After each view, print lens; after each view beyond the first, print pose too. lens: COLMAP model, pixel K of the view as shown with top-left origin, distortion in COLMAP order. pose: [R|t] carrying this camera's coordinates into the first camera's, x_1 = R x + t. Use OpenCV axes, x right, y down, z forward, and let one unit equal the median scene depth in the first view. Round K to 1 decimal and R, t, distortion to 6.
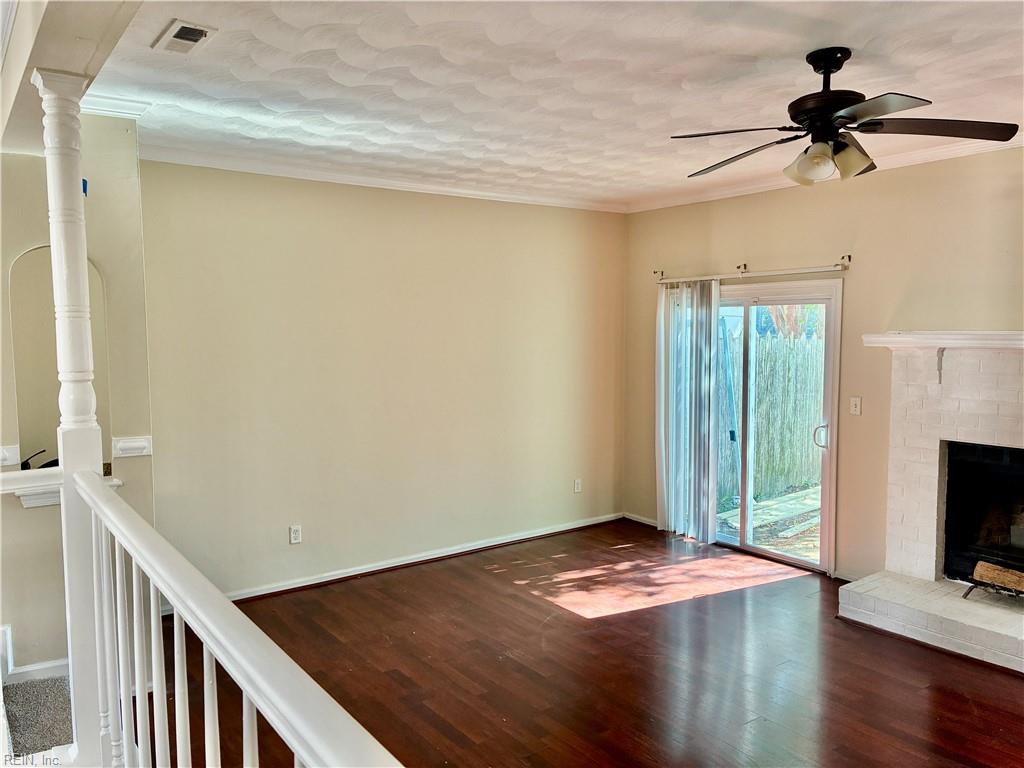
lens RADIAL K [[787.1, 0, 513.5], [0, 787.1, 388.1], [0, 0, 1]] dist [0.018926, -0.010384]
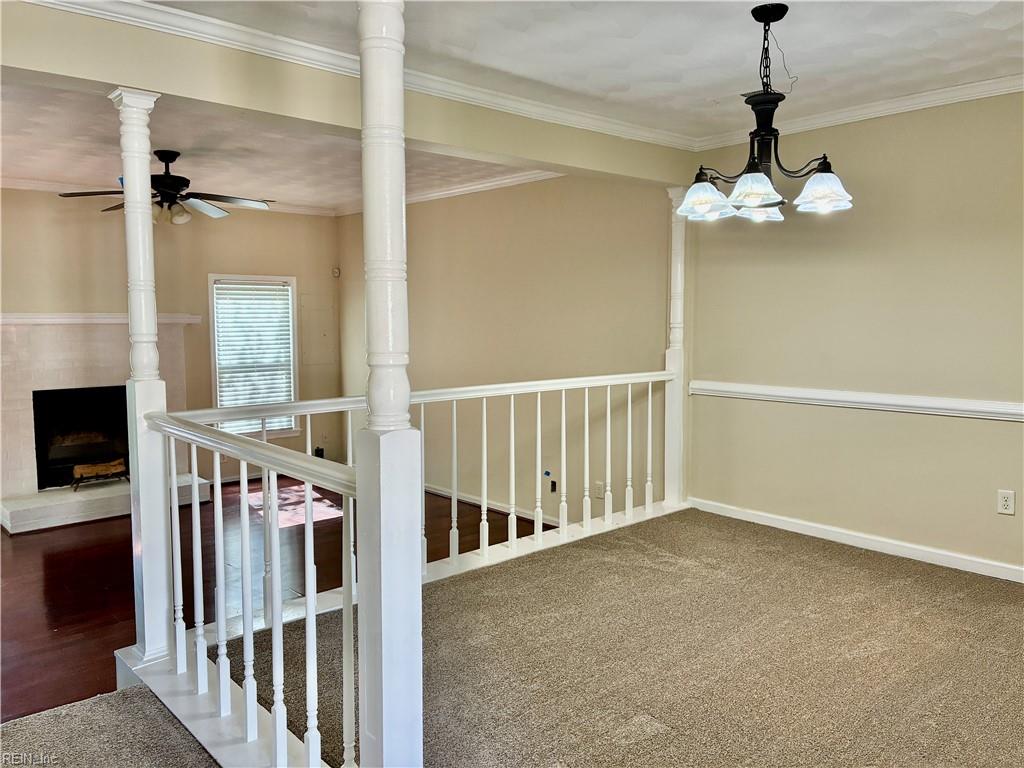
lens RADIAL K [[787.1, 0, 538.7], [0, 787.1, 382.4], [0, 0, 1]] dist [0.018926, -0.010384]
pose [[-0.129897, -0.085798, 0.987808, -0.953783], [0.072830, 0.992732, 0.095803, -0.017955], [-0.988849, 0.084386, -0.122705, 0.283587]]
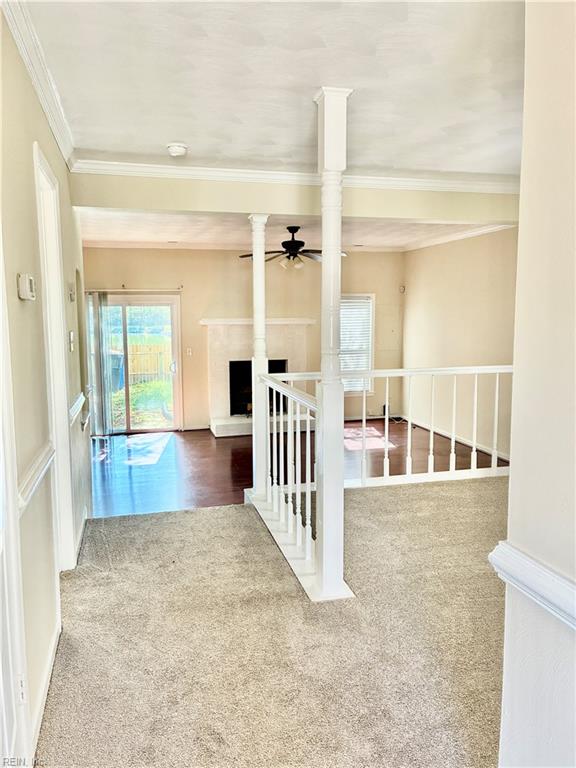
lens RADIAL K [[590.3, 0, 289.2], [0, 590.3, 381.2], [0, 0, 1]] dist [0.018926, -0.010384]
pose [[0.359019, -0.110252, 0.926796, -1.156310], [0.075290, 0.993183, 0.088984, -0.024924], [-0.930289, 0.037832, 0.364872, 0.127277]]
